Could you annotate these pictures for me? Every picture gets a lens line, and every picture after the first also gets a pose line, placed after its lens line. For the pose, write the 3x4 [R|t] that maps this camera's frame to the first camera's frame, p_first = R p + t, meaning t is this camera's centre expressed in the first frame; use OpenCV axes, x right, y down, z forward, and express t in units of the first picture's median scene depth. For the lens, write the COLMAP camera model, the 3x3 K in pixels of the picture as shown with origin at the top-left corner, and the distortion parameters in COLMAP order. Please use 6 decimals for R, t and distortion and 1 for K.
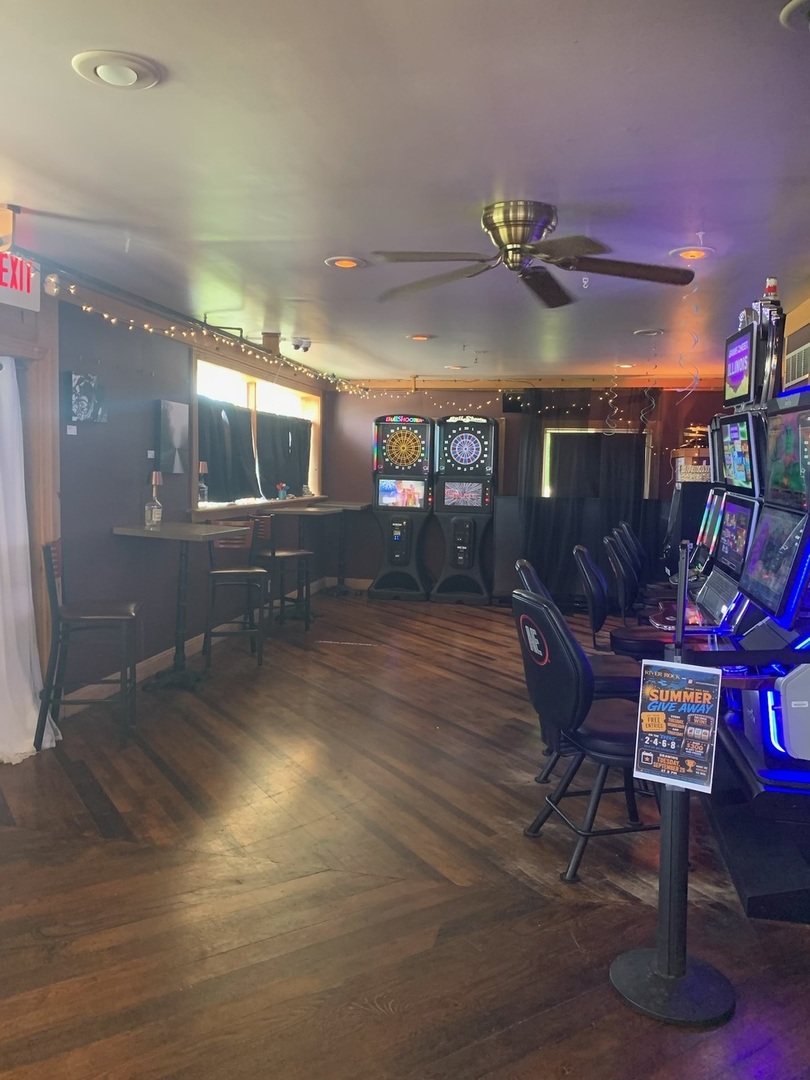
lens RADIAL K [[801.2, 0, 405.0], [0, 801.2, 540.0], [0, 0, 1]] dist [0.002667, -0.010725]
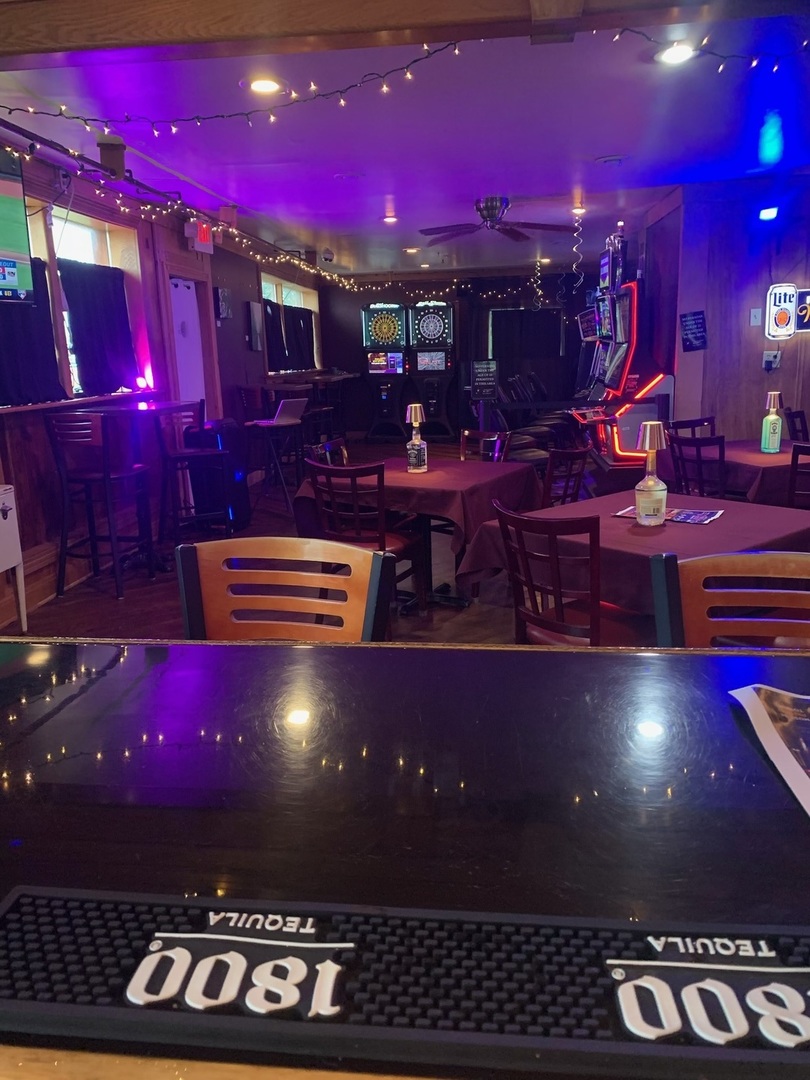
lens RADIAL K [[801.2, 0, 405.0], [0, 801.2, 540.0], [0, 0, 1]] dist [0.002667, -0.010725]
pose [[0.994283, -0.071928, 0.078911, -0.100502], [0.060164, 0.987968, 0.142477, 0.046286], [-0.088210, -0.136915, 0.986647, -0.371141]]
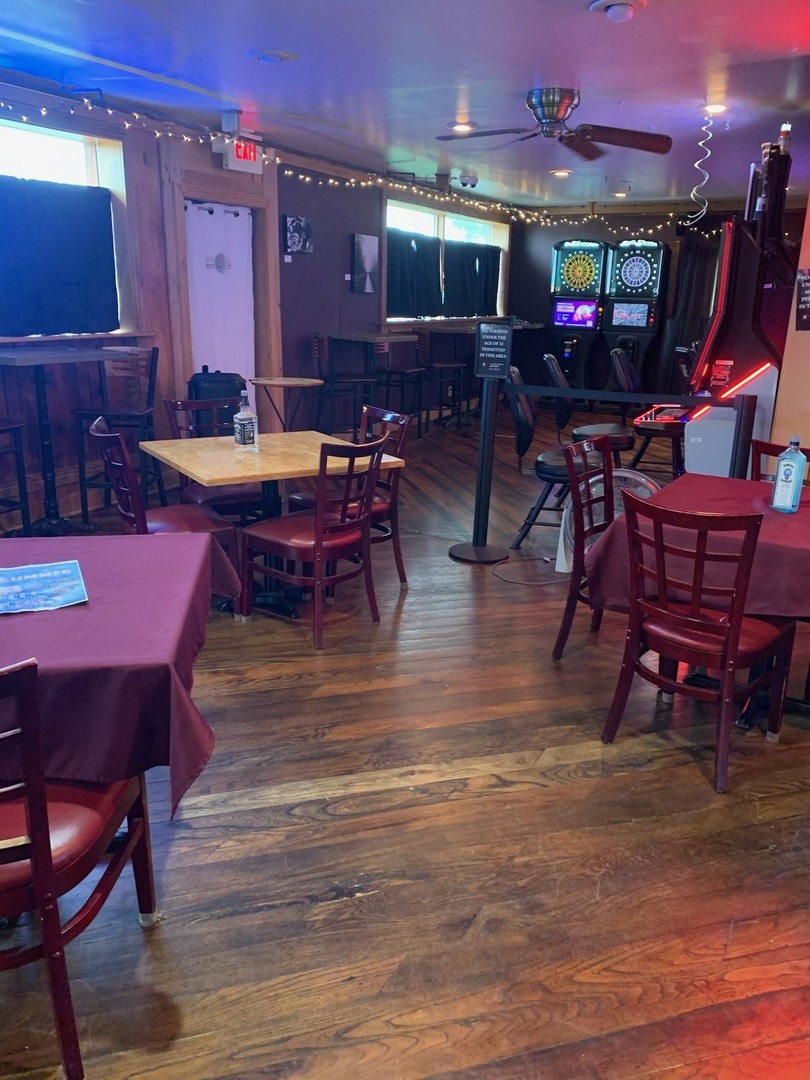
lens RADIAL K [[801.2, 0, 405.0], [0, 801.2, 540.0], [0, 0, 1]] dist [0.002667, -0.010725]
pose [[0.953043, 0.087701, -0.289859, 0.125076], [-0.026973, 0.977927, 0.207200, 0.026730], [0.301633, -0.189652, 0.934371, -0.189938]]
